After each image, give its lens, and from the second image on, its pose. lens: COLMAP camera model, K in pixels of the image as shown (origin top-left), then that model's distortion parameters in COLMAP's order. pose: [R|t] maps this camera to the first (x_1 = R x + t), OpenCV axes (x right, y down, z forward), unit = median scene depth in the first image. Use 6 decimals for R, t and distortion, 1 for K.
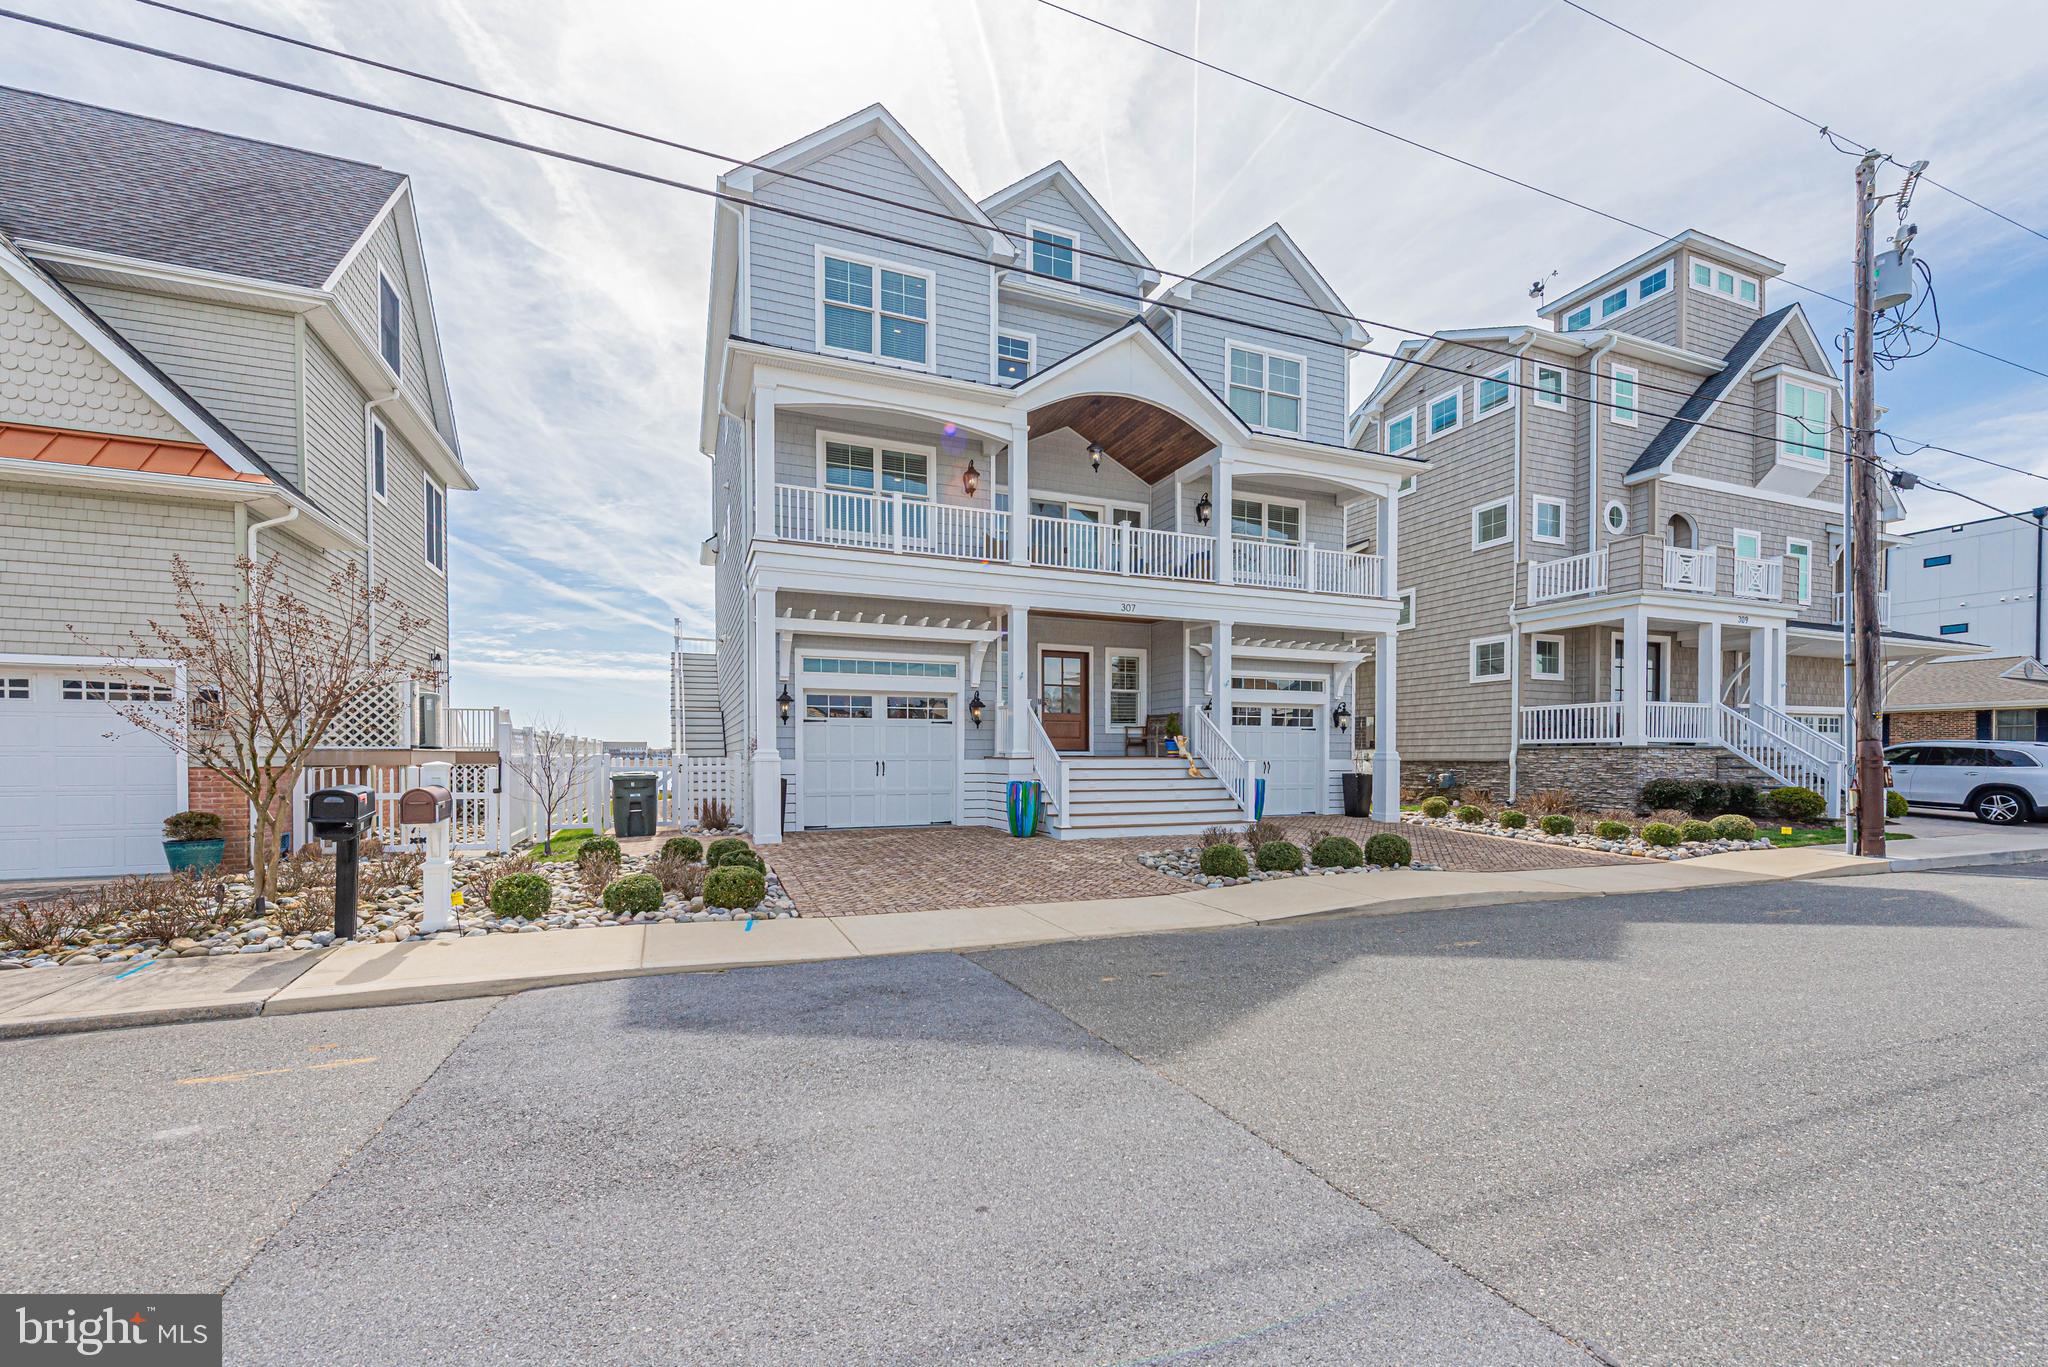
lens RADIAL K [[840.5, 0, 1023.5], [0, 840.5, 764.7], [0, 0, 1]] dist [0.000045, 0.000181]
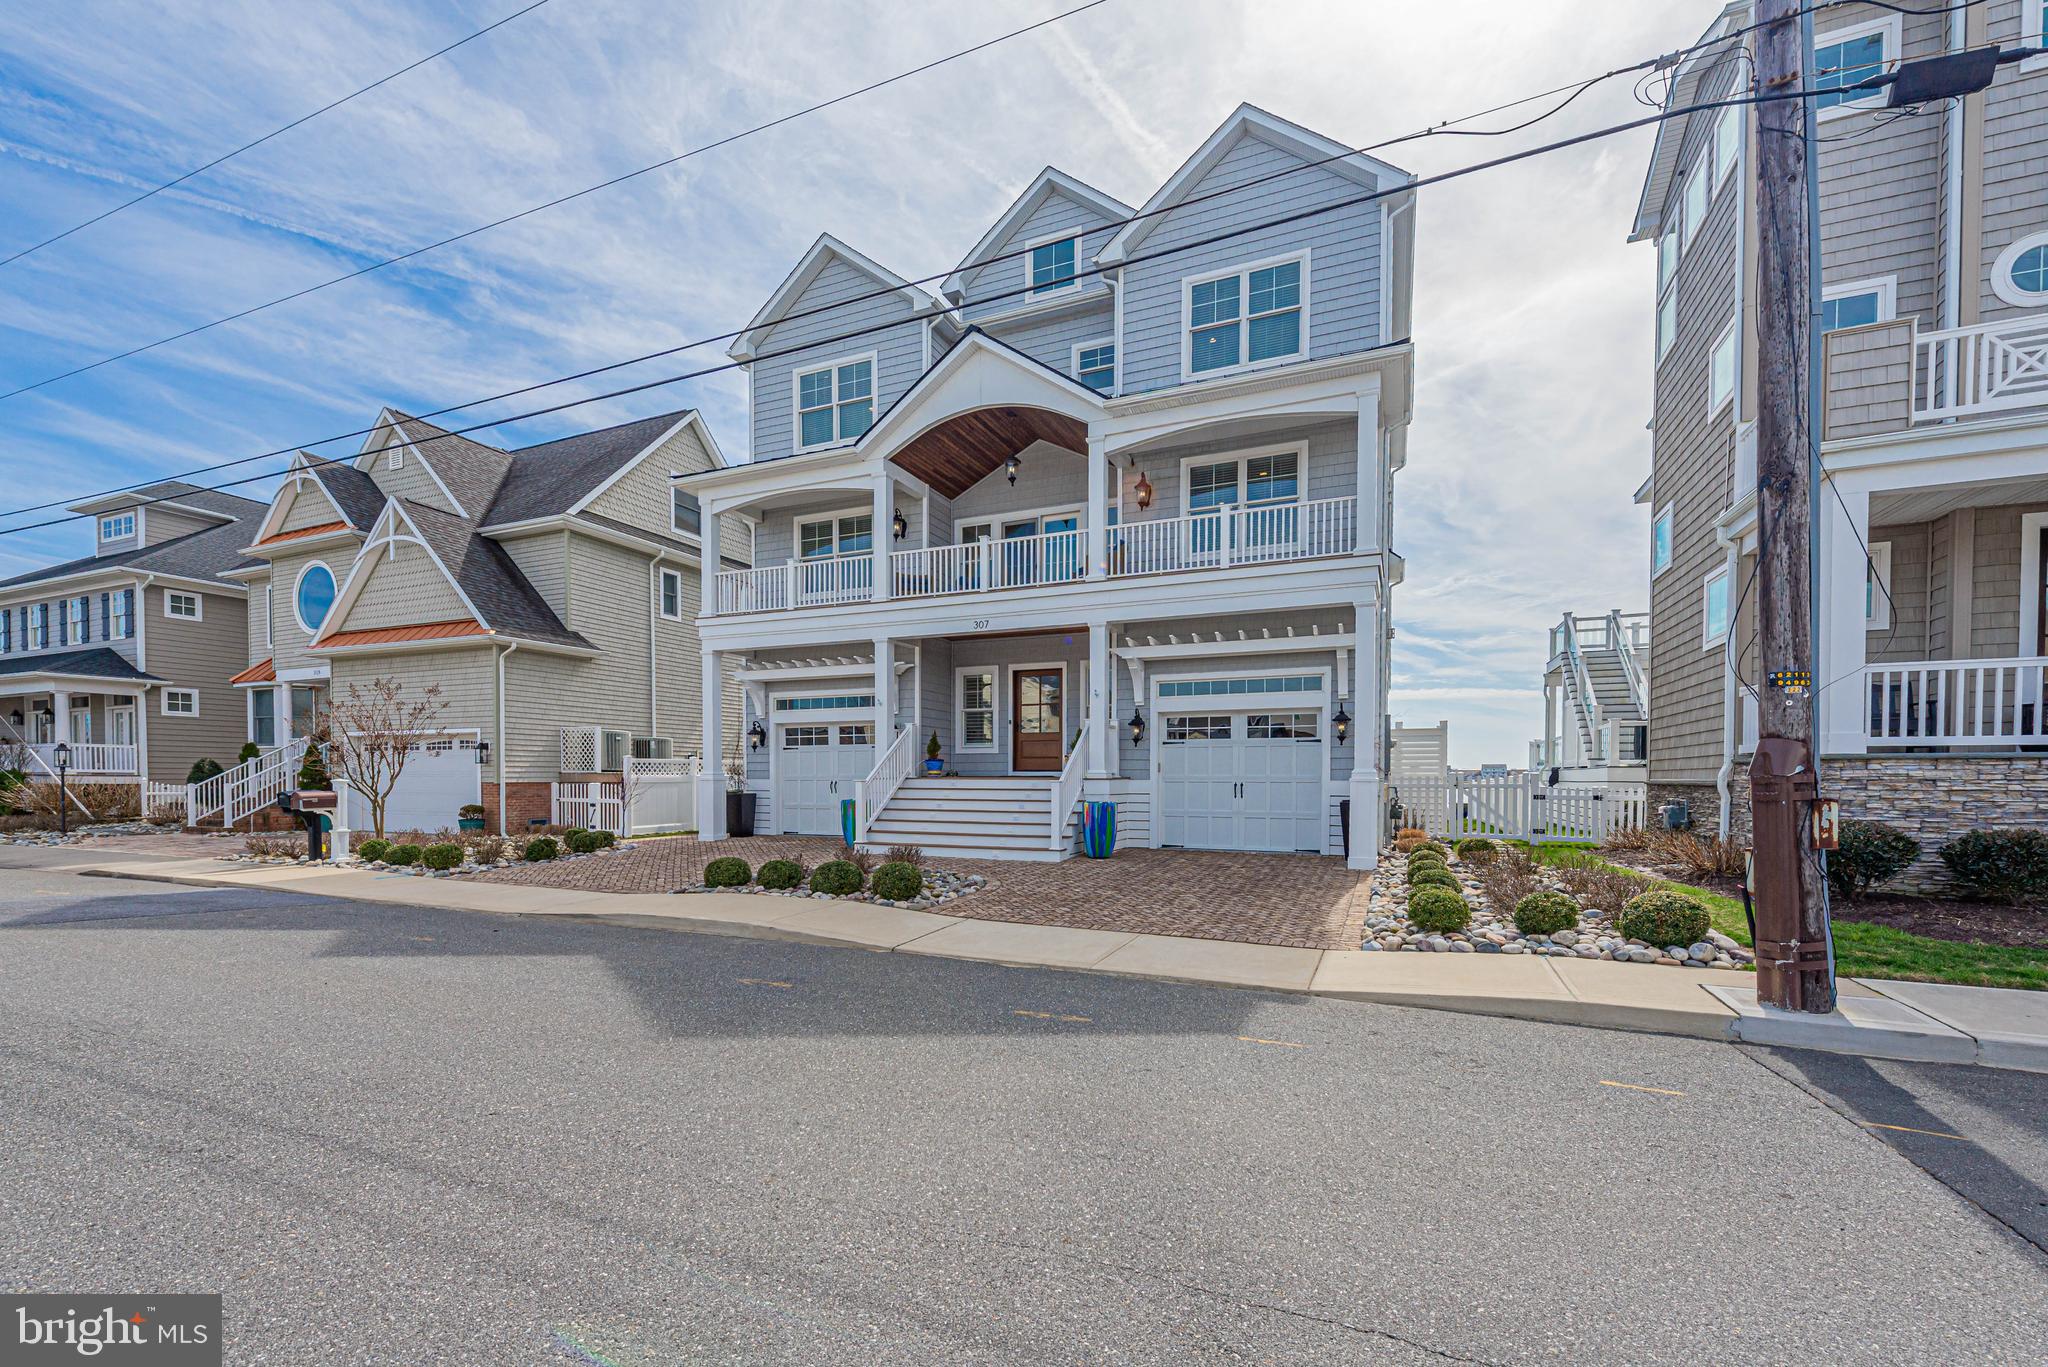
lens RADIAL K [[845.7, 0, 1029.4], [0, 845.7, 786.5], [0, 0, 1]] dist [0.000240, -0.000102]
pose [[0.698187, 0.007311, -0.715878, 0.655069], [-0.007691, 0.999967, 0.002712, -0.001241], [0.715874, 0.003612, 0.698220, 0.267713]]
